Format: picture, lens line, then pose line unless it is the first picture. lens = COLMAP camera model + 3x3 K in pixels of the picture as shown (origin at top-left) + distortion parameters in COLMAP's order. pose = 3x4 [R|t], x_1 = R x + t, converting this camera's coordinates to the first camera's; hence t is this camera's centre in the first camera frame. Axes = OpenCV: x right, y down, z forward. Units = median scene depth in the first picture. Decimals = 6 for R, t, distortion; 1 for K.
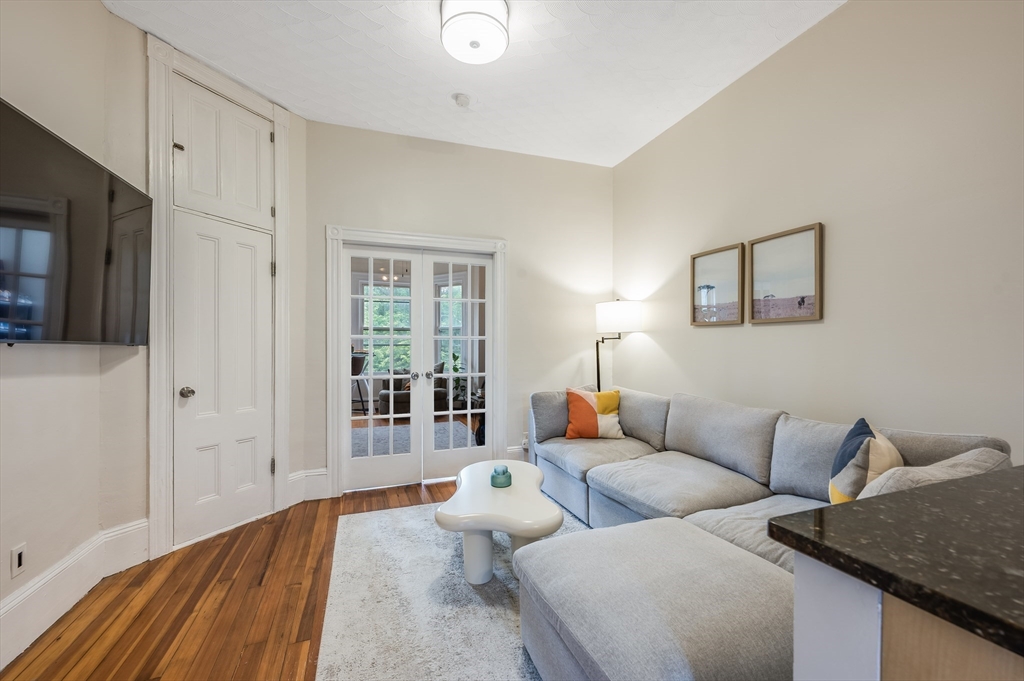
lens RADIAL K [[419.7, 0, 512.5], [0, 419.7, 347.5], [0, 0, 1]] dist [-0.000358, -0.000038]
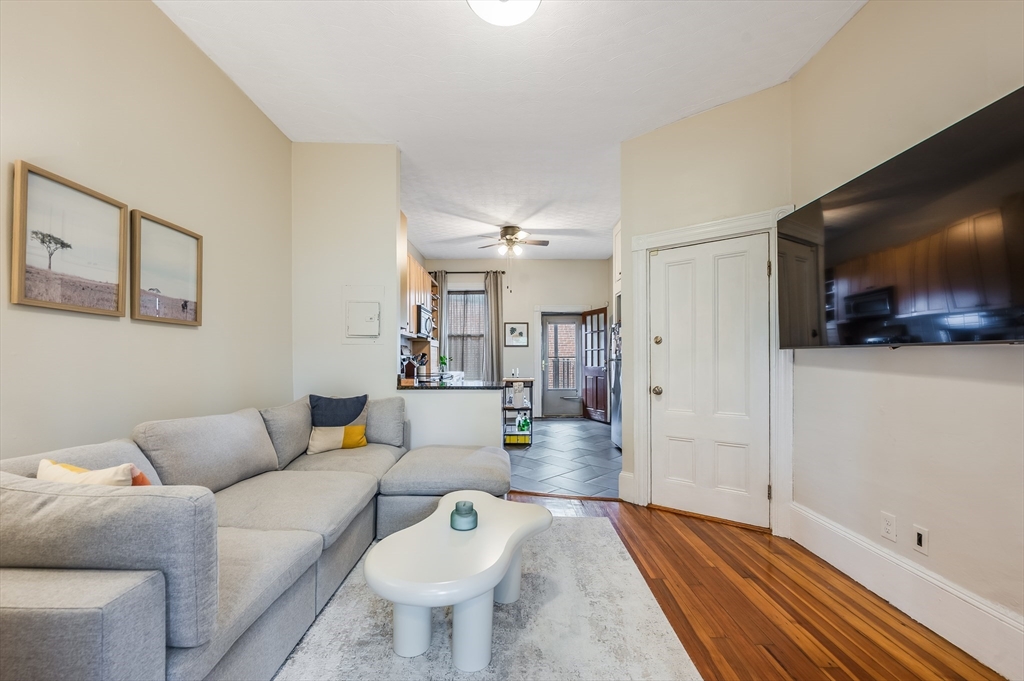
lens RADIAL K [[419.7, 0, 512.5], [0, 419.7, 347.5], [0, 0, 1]] dist [-0.000358, -0.000038]
pose [[-0.939221, 0.009065, 0.343193, -0.368885], [0.001005, 0.999720, -0.023656, 0.013712], [-0.343311, -0.021874, -0.938967, 1.651240]]
